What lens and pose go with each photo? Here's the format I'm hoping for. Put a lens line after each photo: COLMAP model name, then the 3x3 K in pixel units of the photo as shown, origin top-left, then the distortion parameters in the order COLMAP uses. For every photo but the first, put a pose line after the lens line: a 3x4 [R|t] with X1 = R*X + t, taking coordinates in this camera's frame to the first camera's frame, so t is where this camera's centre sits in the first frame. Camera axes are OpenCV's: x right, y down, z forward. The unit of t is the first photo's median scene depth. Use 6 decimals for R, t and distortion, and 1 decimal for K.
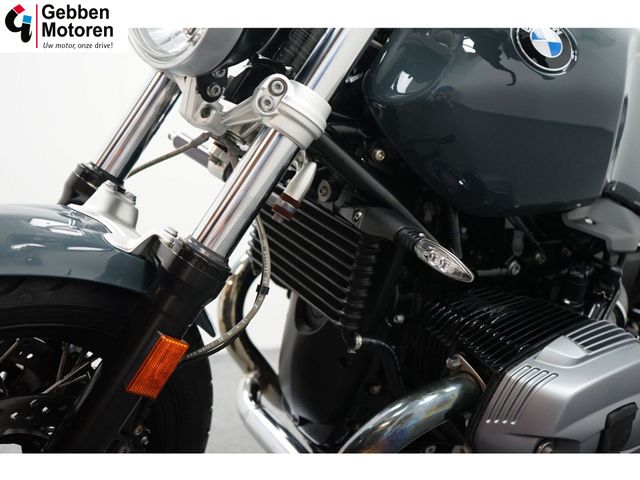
lens RADIAL K [[673.5, 0, 320.7], [0, 673.5, 239.4], [0, 0, 1]] dist [-0.015698, 0.000000]
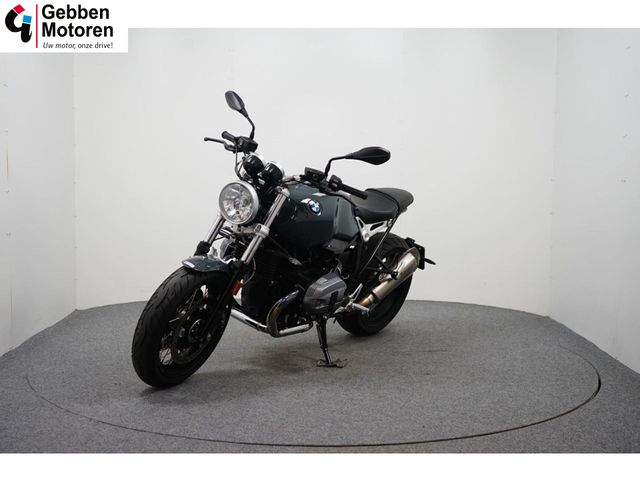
lens RADIAL K [[841.1, 0, 319.6], [0, 841.1, 238.6], [0, 0, 1]] dist [0.010181, 0.000000]
pose [[0.956723, -0.055222, 0.285711, -1.128215], [0.042197, 0.997779, 0.051548, -0.361745], [-0.287923, -0.037261, 0.956928, -3.970657]]
